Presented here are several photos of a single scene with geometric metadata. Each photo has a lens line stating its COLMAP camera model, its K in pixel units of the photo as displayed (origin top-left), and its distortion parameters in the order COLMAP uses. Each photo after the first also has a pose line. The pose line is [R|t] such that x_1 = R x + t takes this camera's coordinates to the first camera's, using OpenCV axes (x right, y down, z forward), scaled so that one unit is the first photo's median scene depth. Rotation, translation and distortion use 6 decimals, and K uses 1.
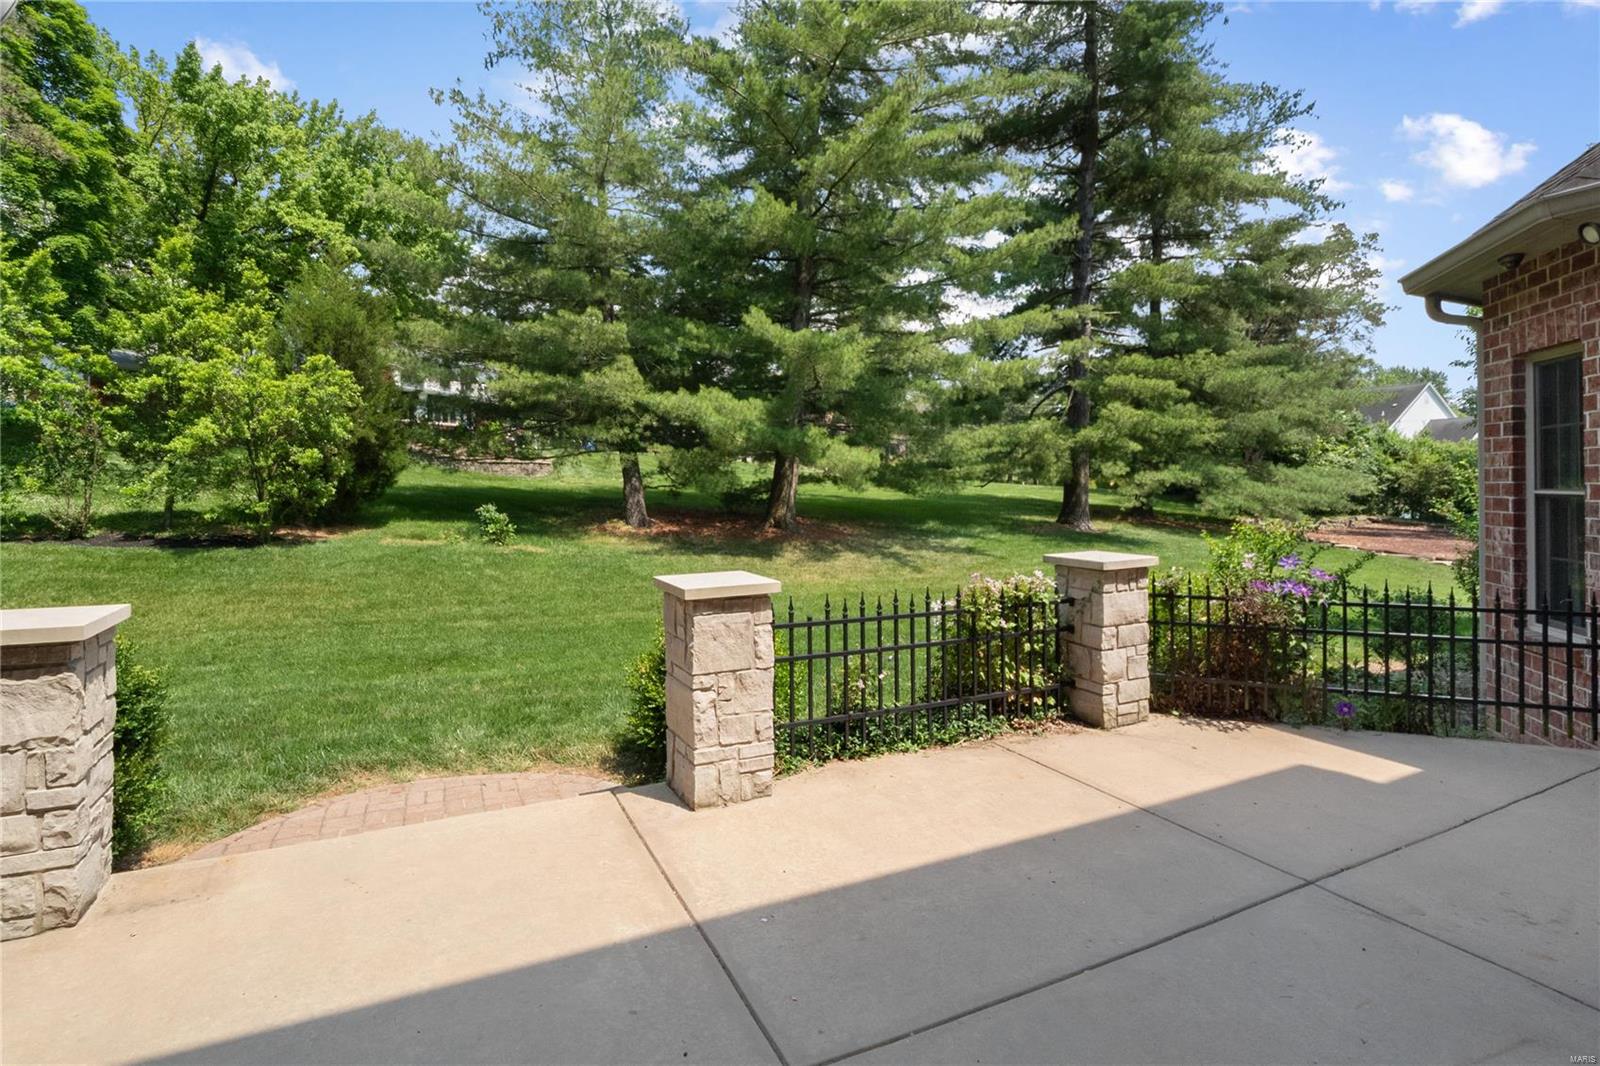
lens RADIAL K [[778.5, 0, 826.0], [0, 778.5, 477.9], [0, 0, 1]] dist [-0.005320, -0.000935]
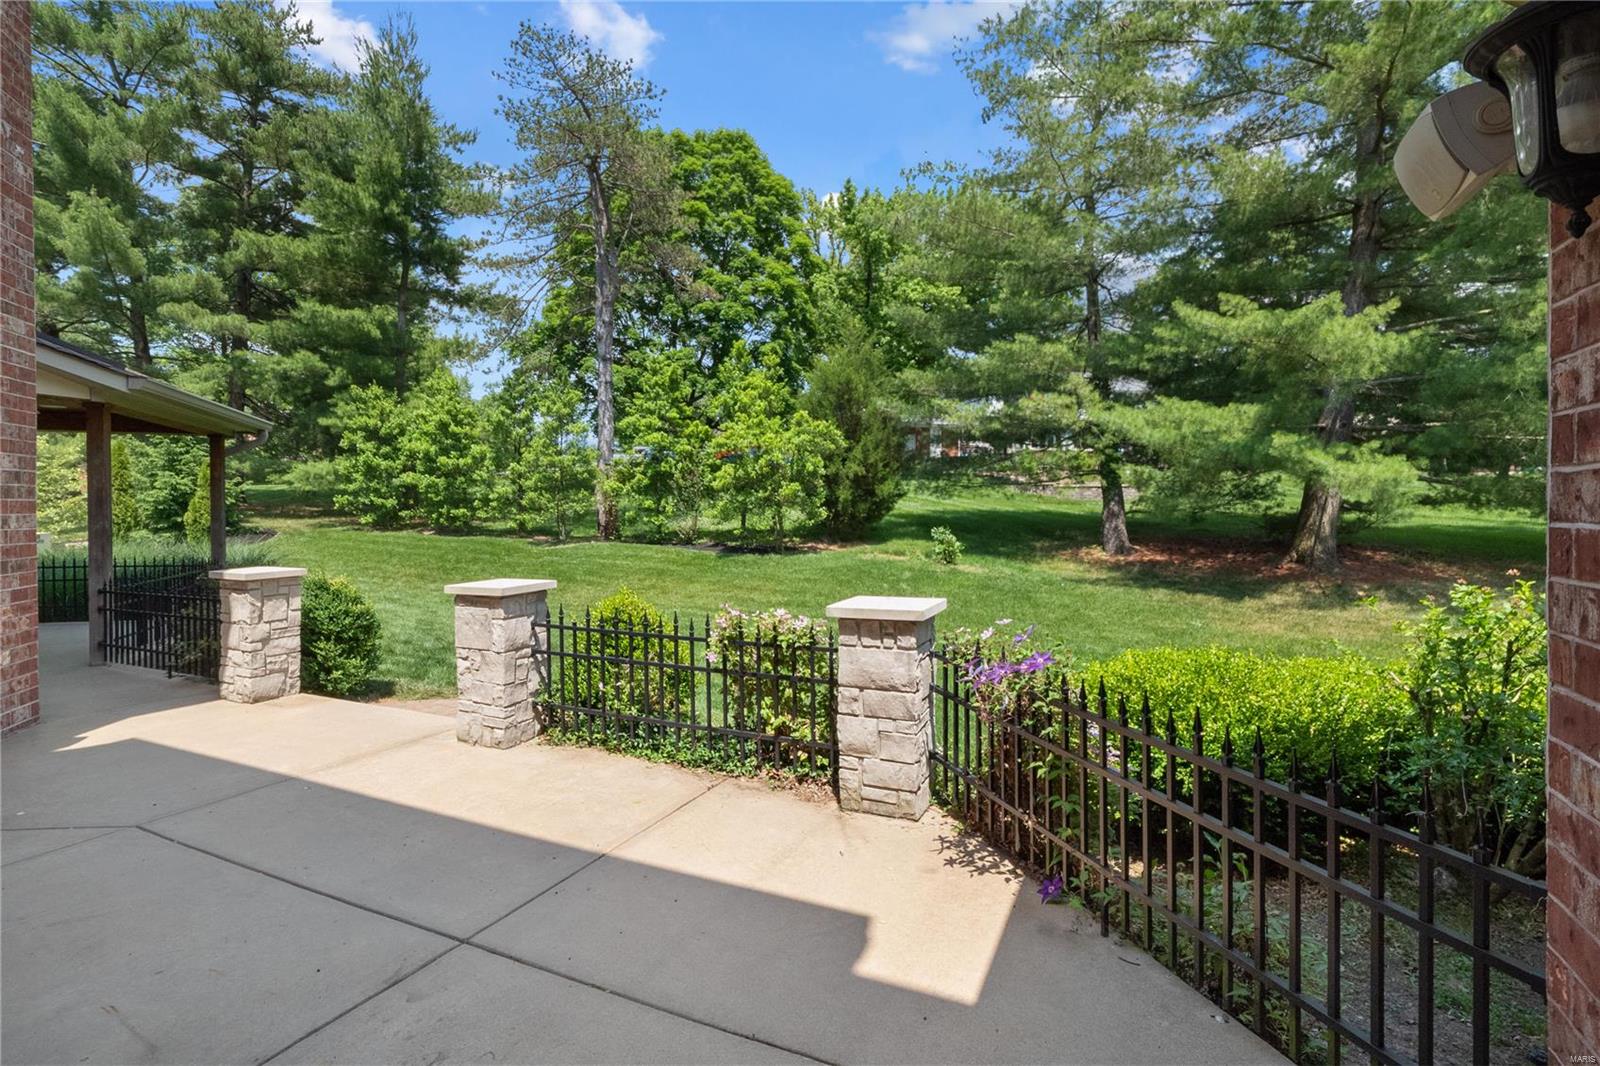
lens RADIAL K [[778.5, 0, 804.3], [0, 778.5, 527.1], [0, 0, 1]] dist [-0.005320, -0.000935]
pose [[0.612533, 0.017951, -0.790241, 0.458783], [0.008713, 0.999528, 0.029459, -0.000701], [0.790397, -0.024930, 0.612088, 0.217671]]
